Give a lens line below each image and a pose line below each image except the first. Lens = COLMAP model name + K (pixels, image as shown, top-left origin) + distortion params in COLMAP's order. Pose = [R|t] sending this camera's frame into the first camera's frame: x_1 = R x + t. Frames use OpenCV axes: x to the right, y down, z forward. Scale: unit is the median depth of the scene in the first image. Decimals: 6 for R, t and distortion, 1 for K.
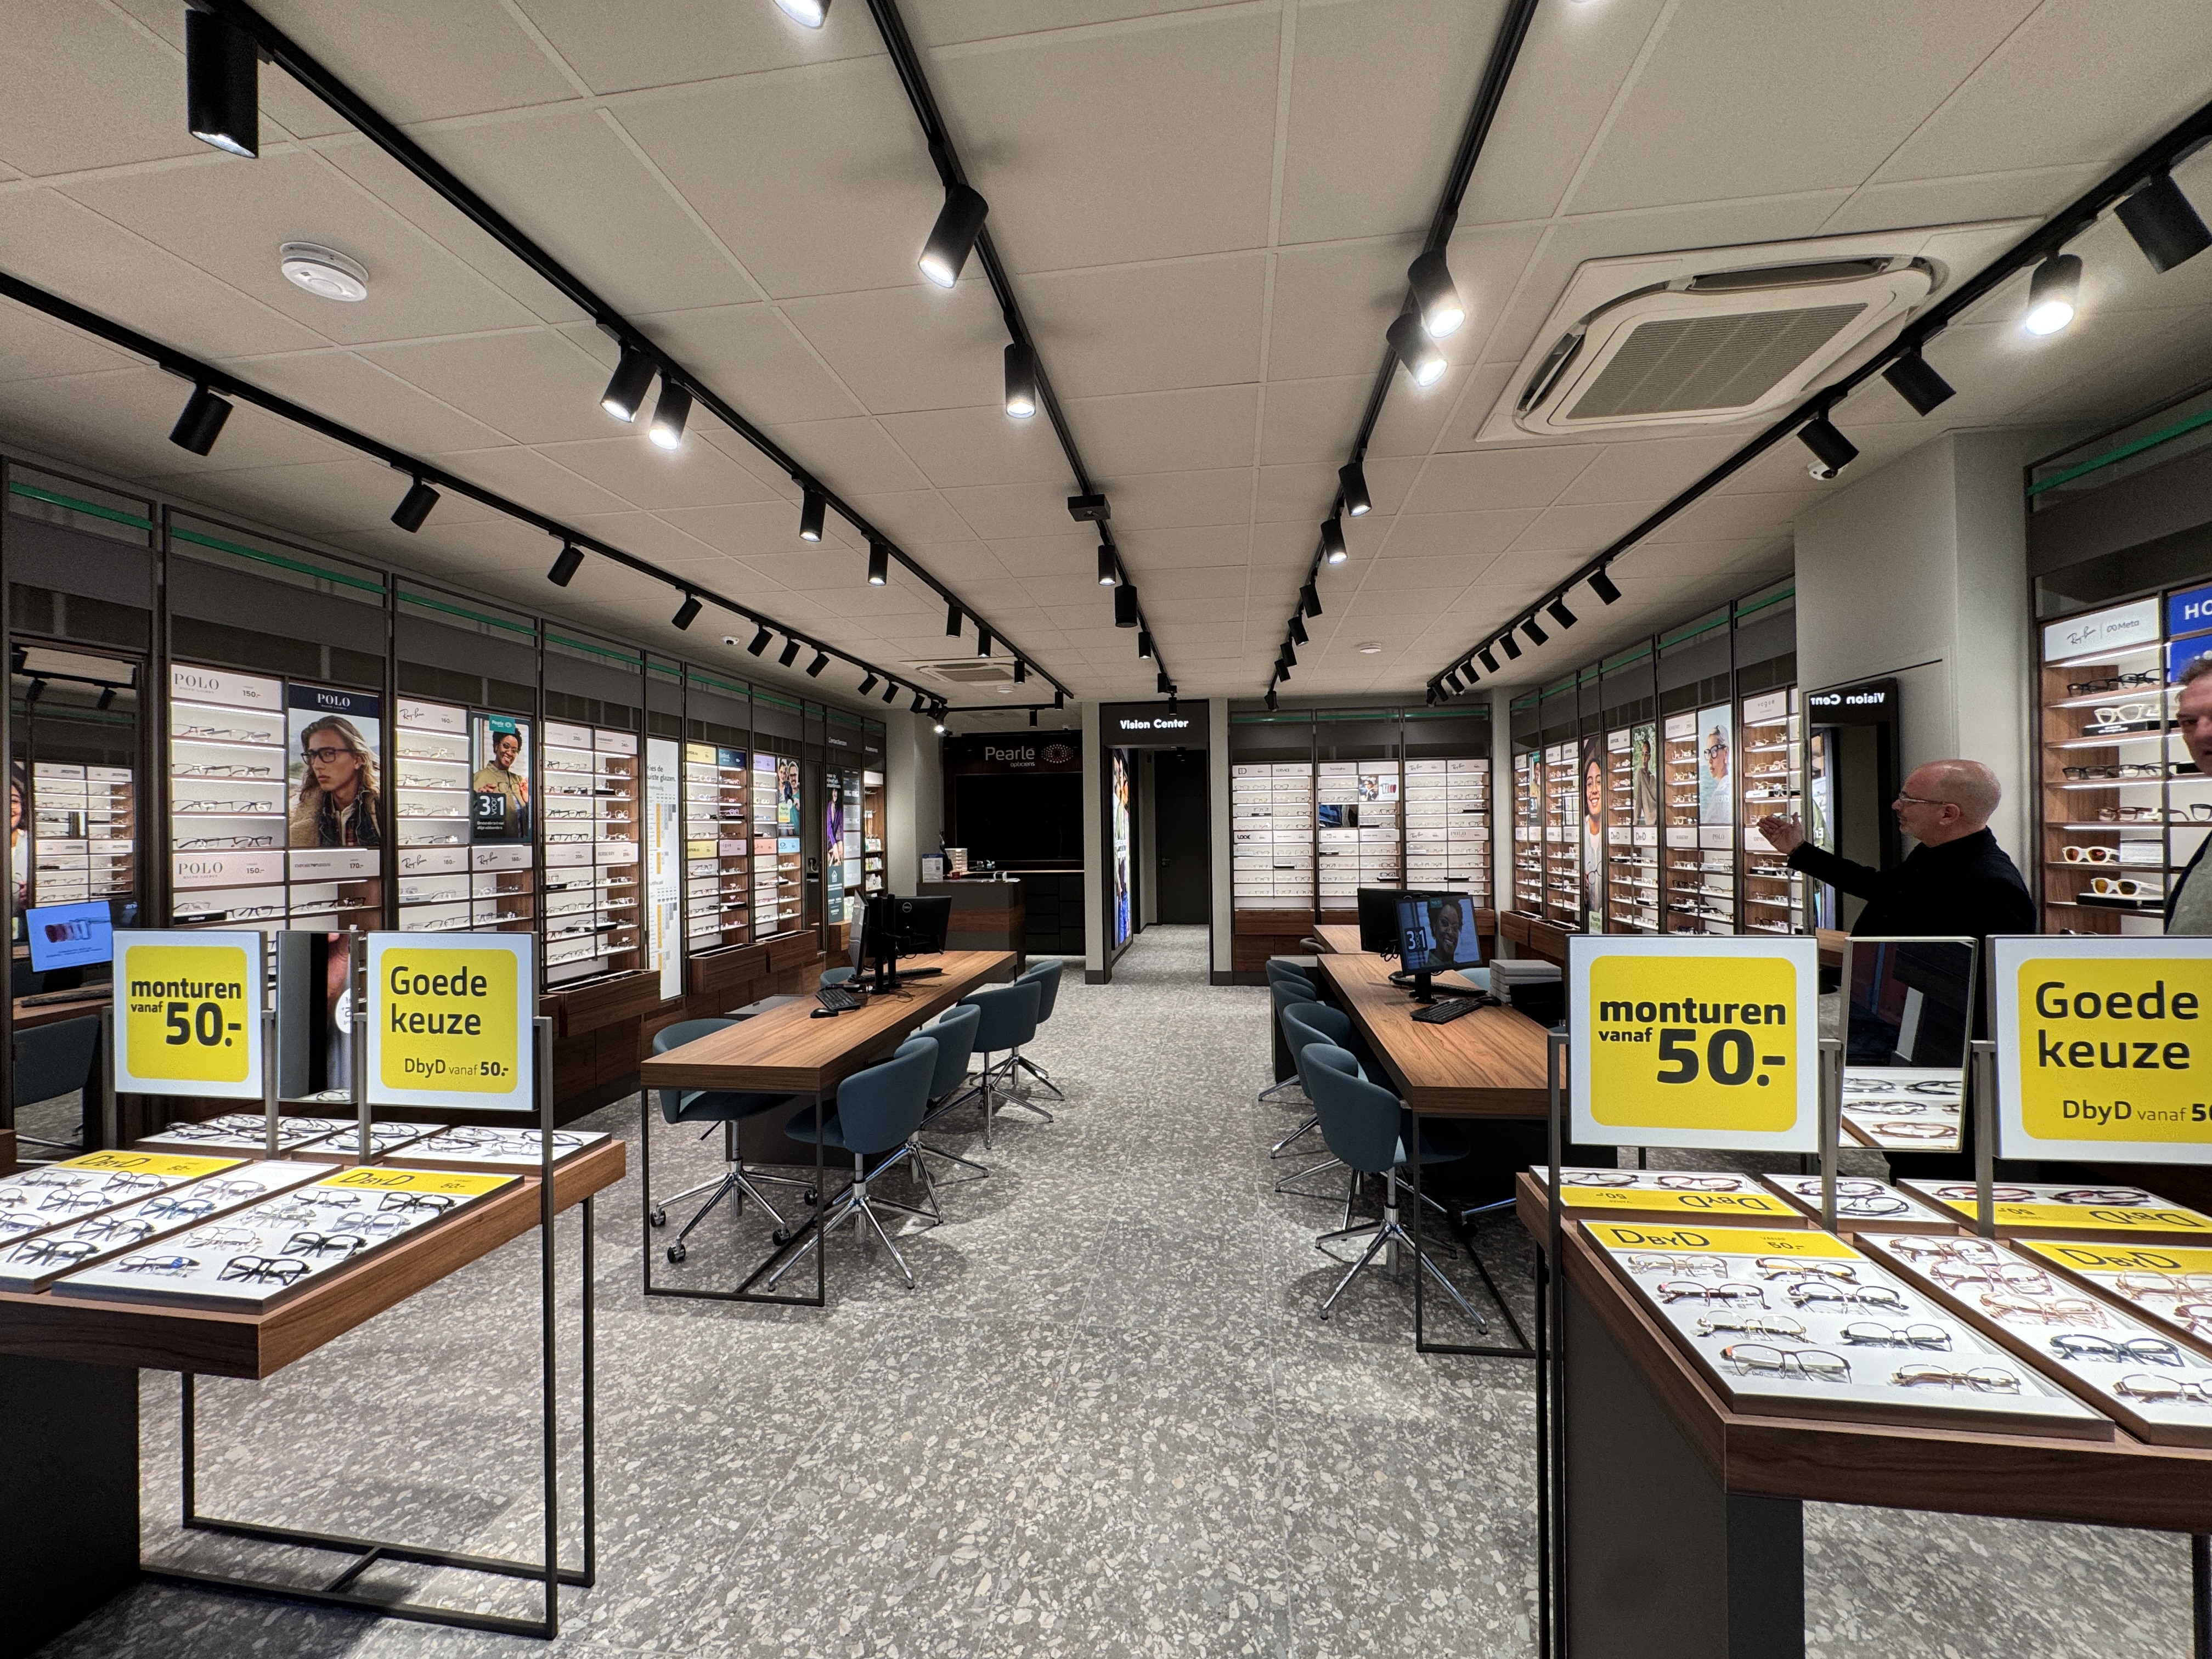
lens RADIAL K [[881.7, 0, 1106.6], [0, 881.7, 825.9], [0, 0, 1]] dist [-0.003050, 0.000774]
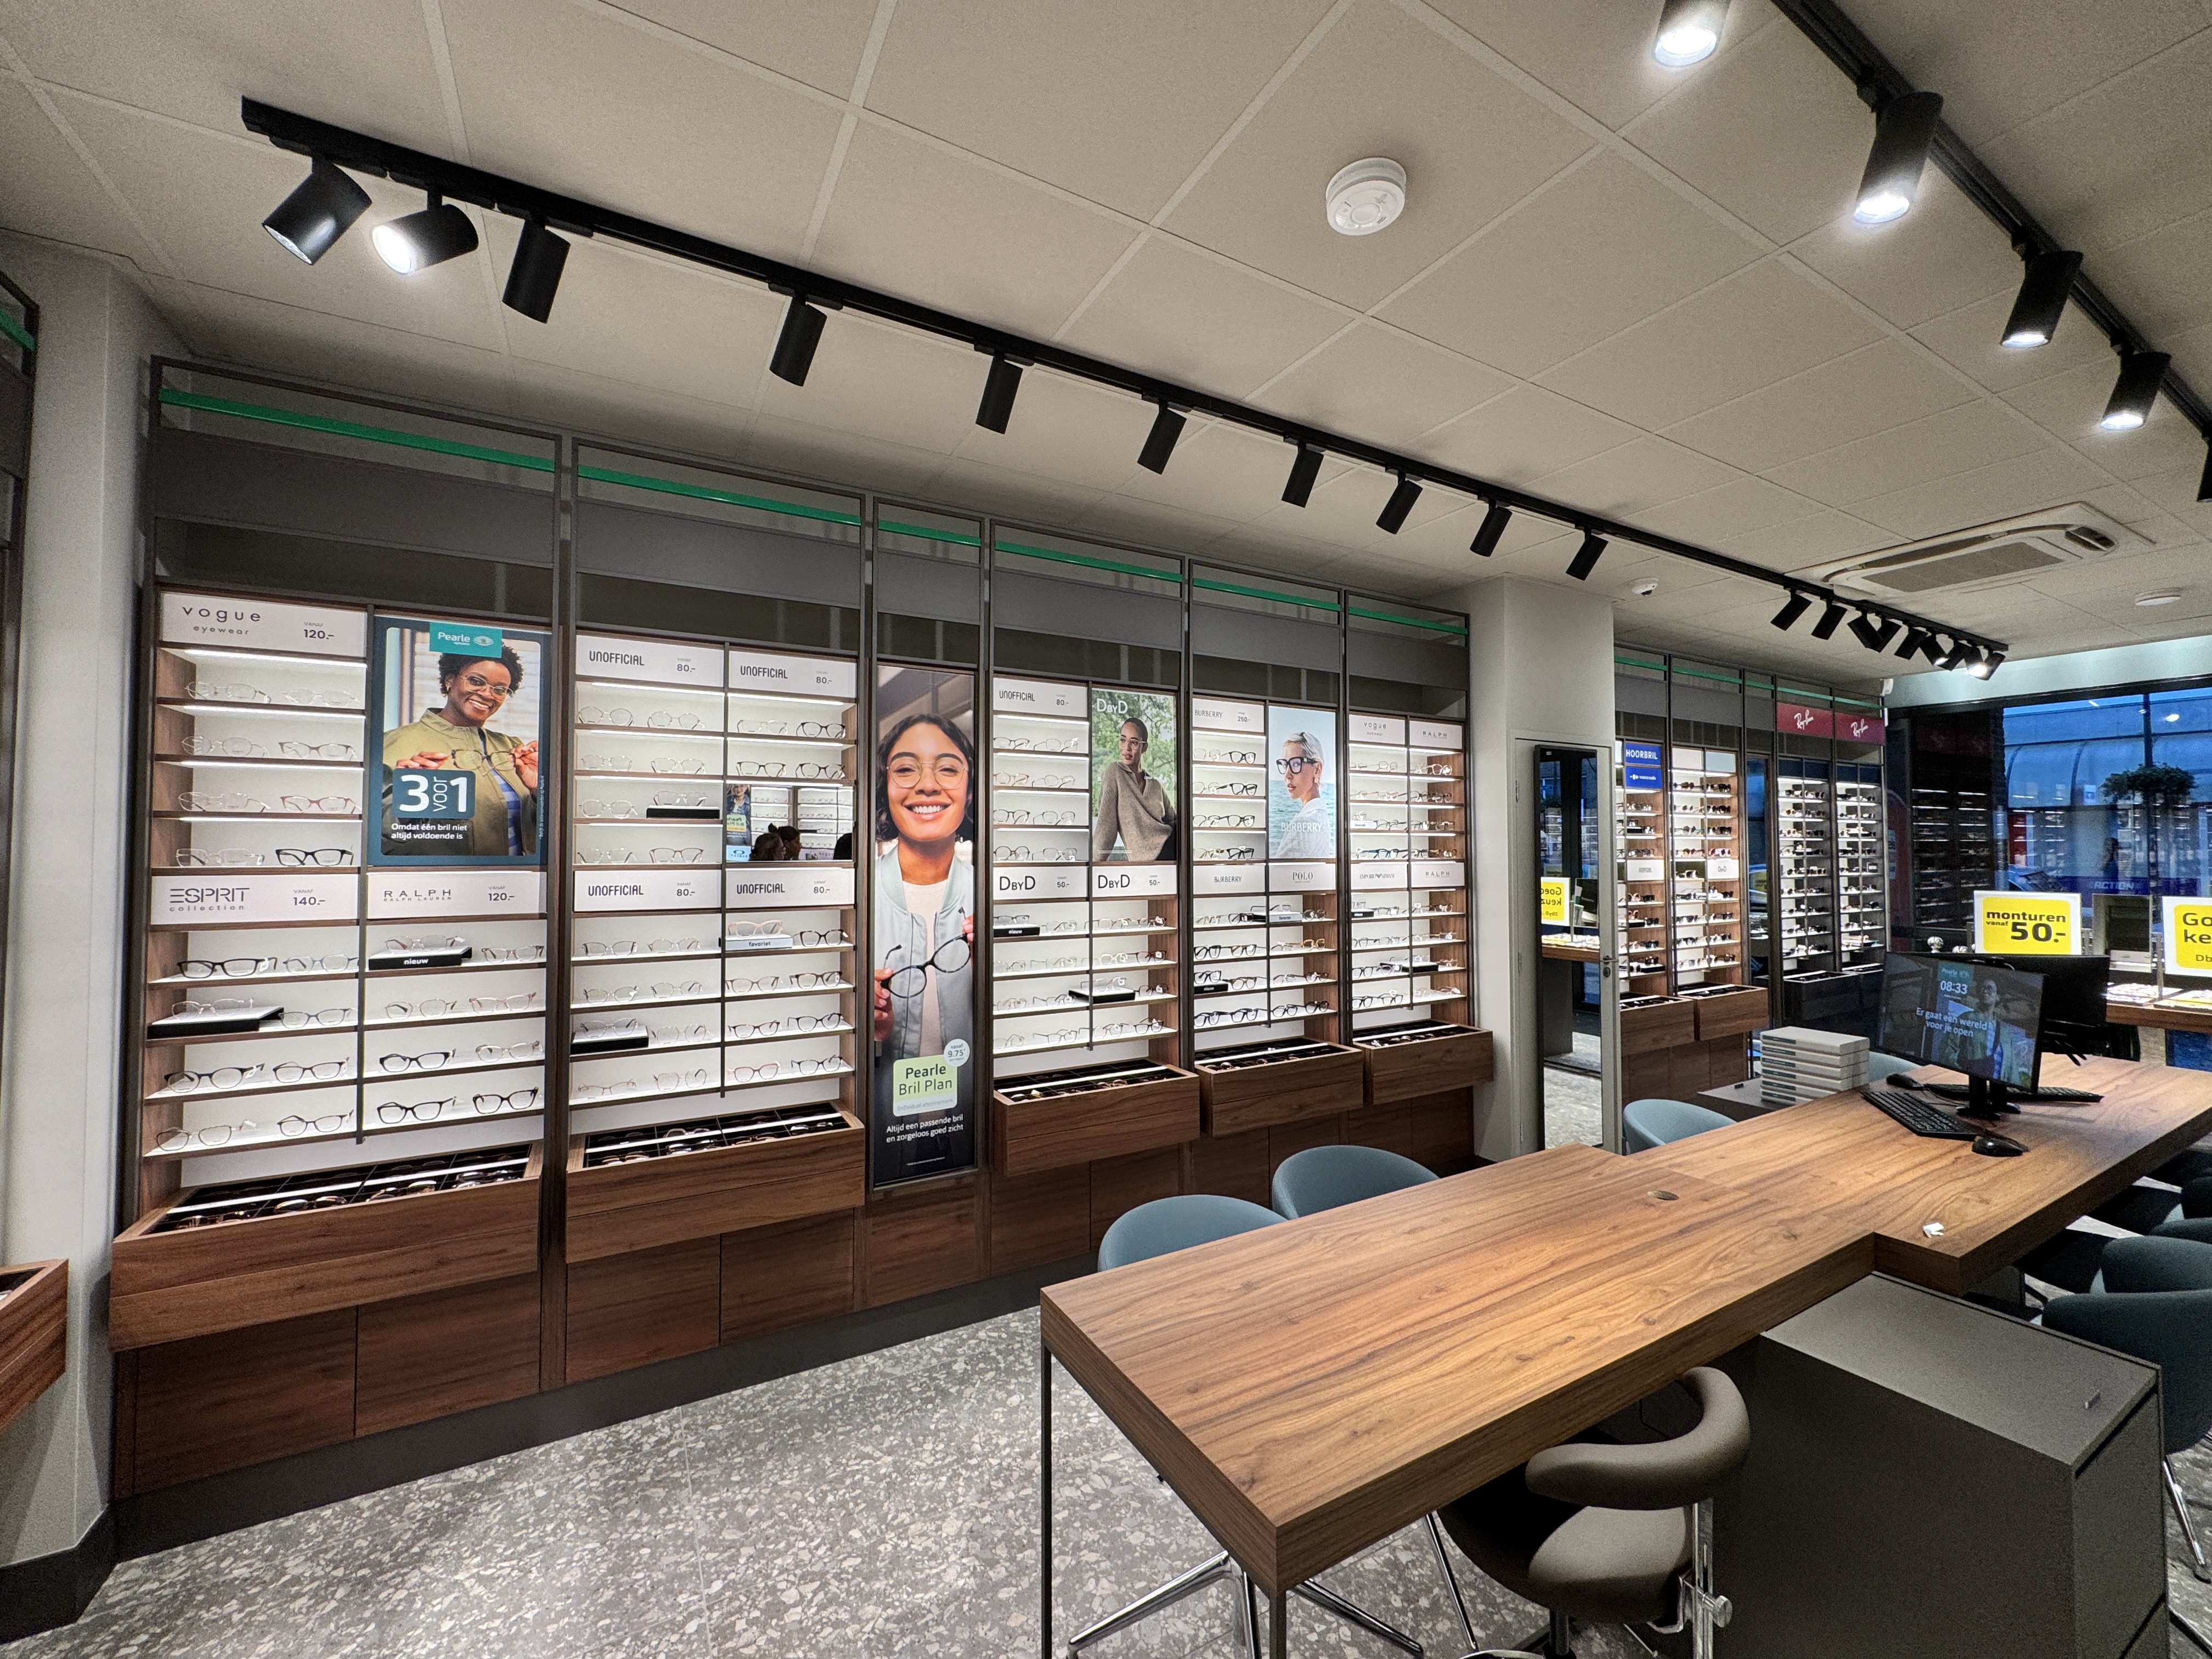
lens RADIAL K [[881.7, 0, 1106.6], [0, 881.7, 825.9], [0, 0, 1]] dist [-0.003050, 0.000774]
pose [[-0.607211, 0.034639, 0.793785, 0.222862], [0.005456, 0.999207, -0.039430, -0.002073], [-0.794522, -0.019612, -0.606919, 1.936012]]
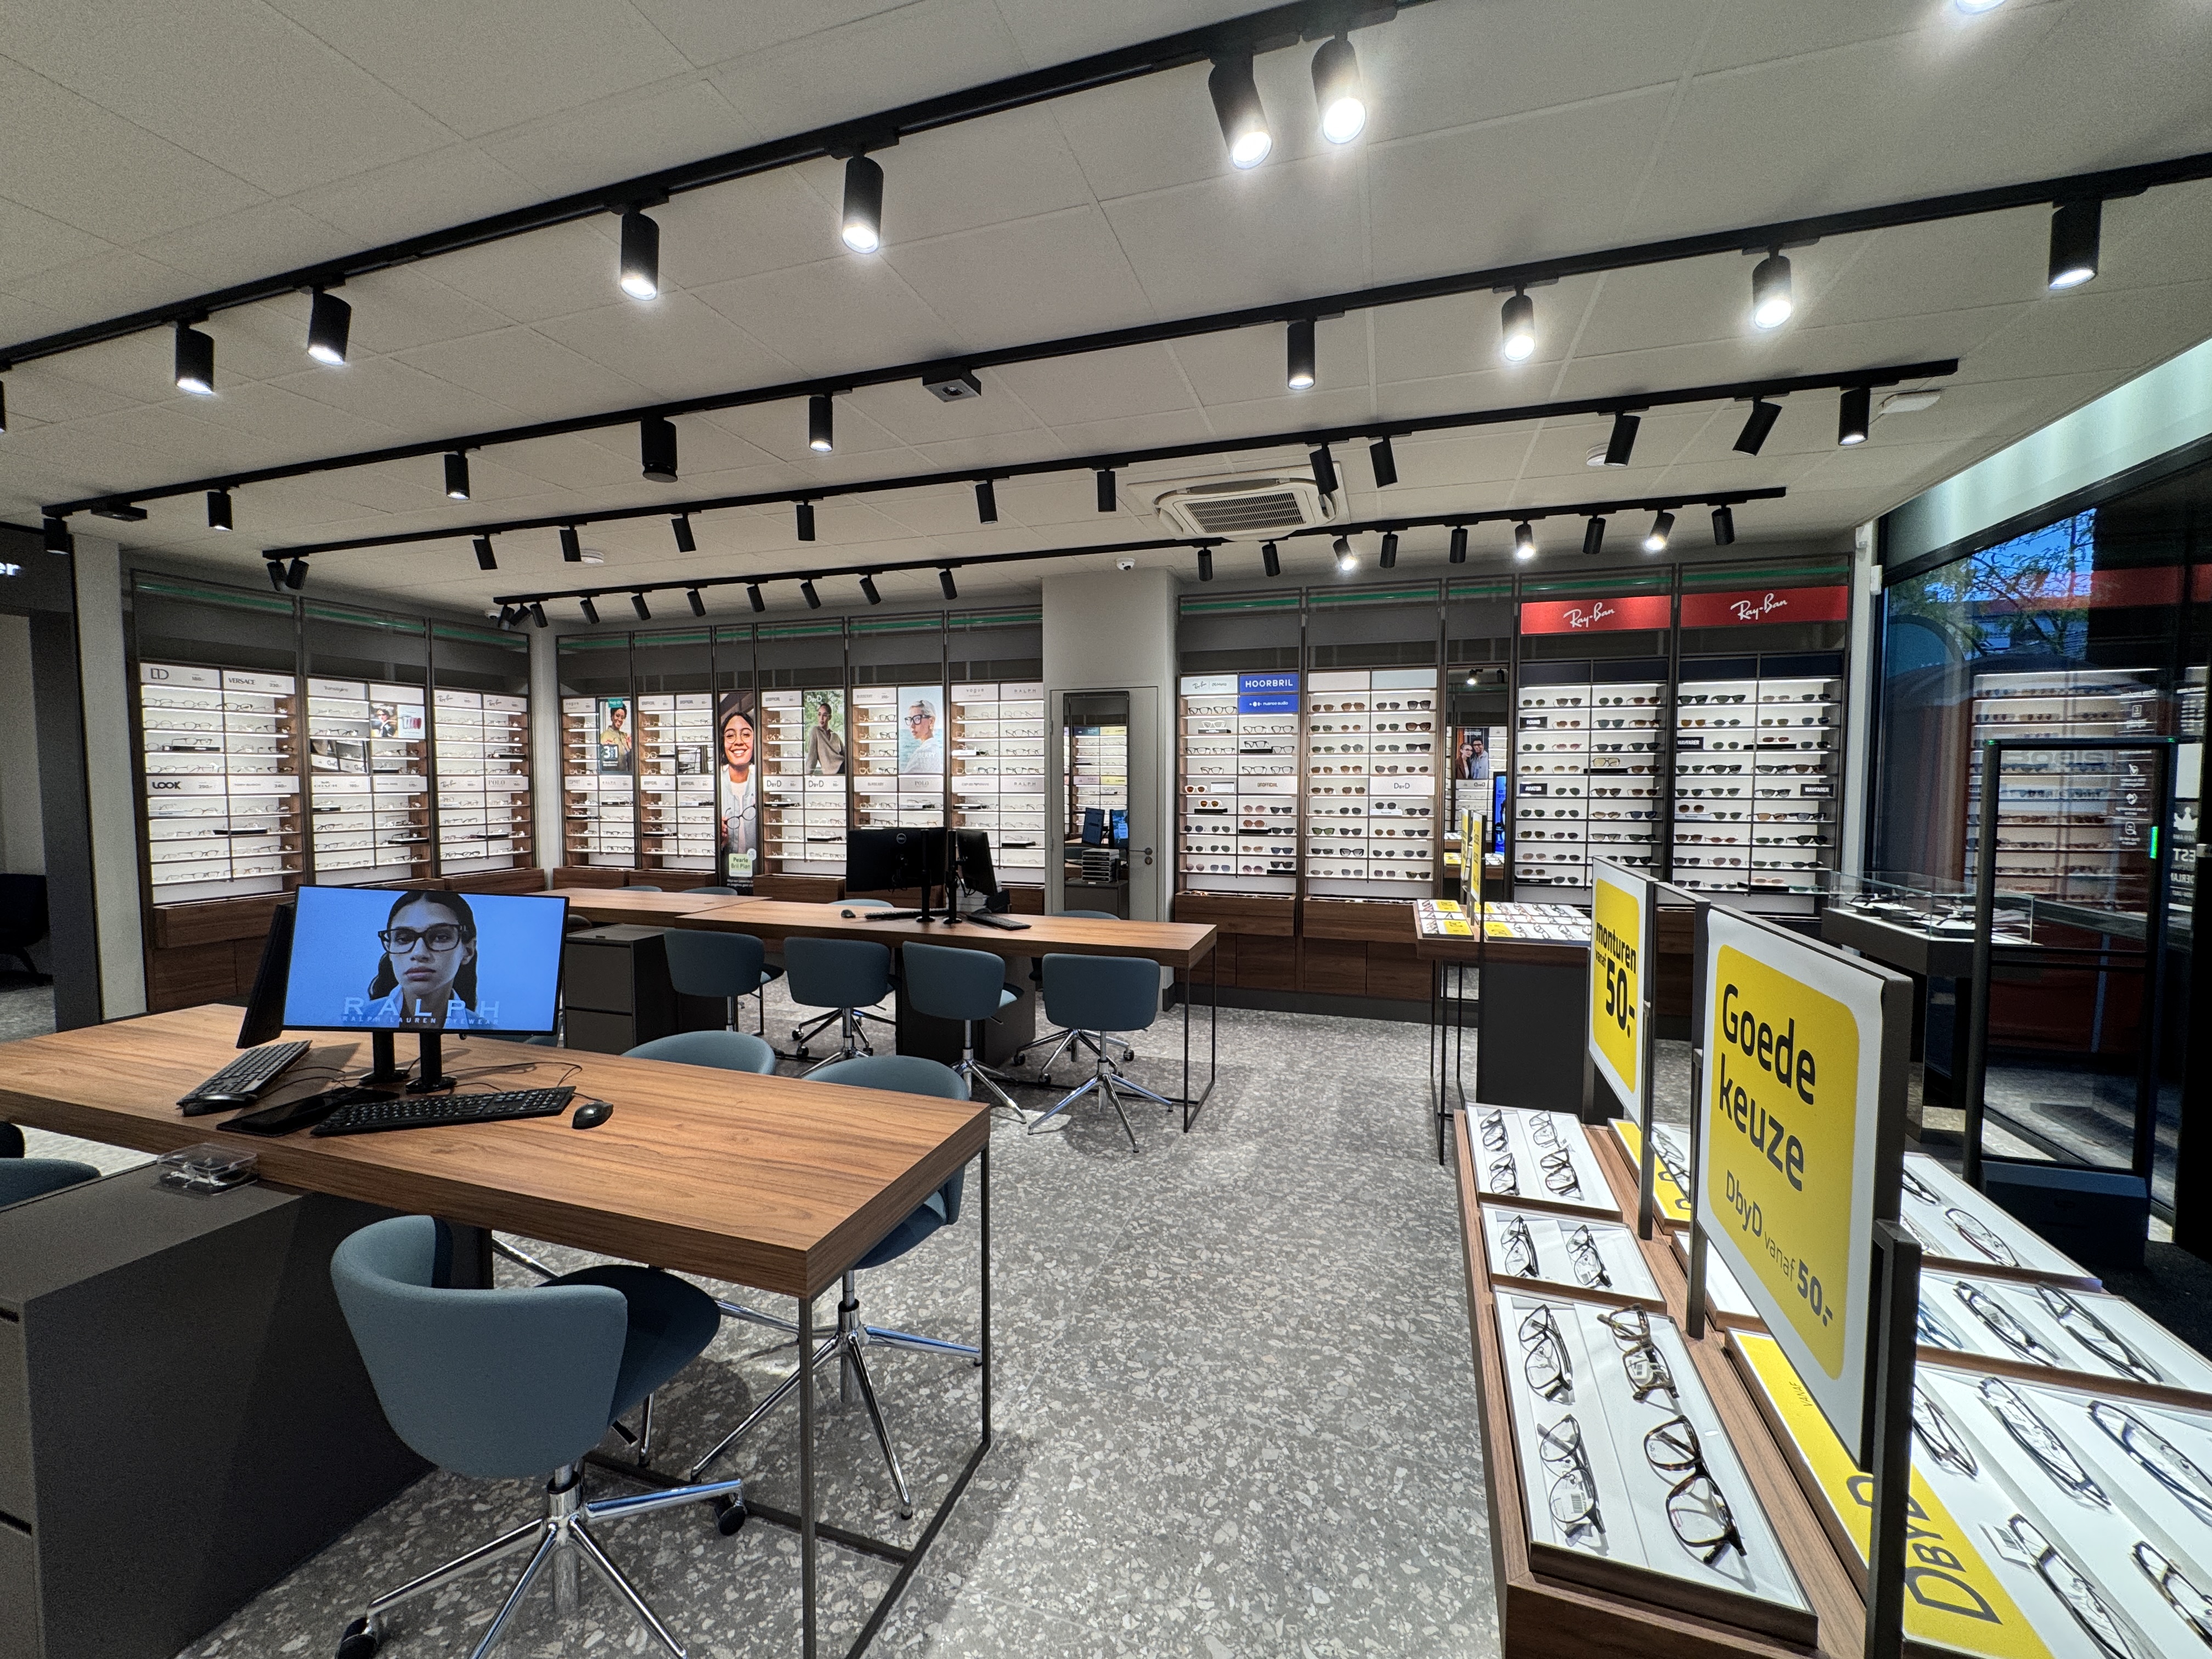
lens RADIAL K [[881.7, 0, 1106.6], [0, 881.7, 825.9], [0, 0, 1]] dist [-0.003050, 0.000774]
pose [[0.174448, -0.039555, 0.983872, -0.707231], [-0.006931, 0.999119, 0.041397, 0.024124], [-0.984642, -0.014041, 0.174020, 0.584724]]
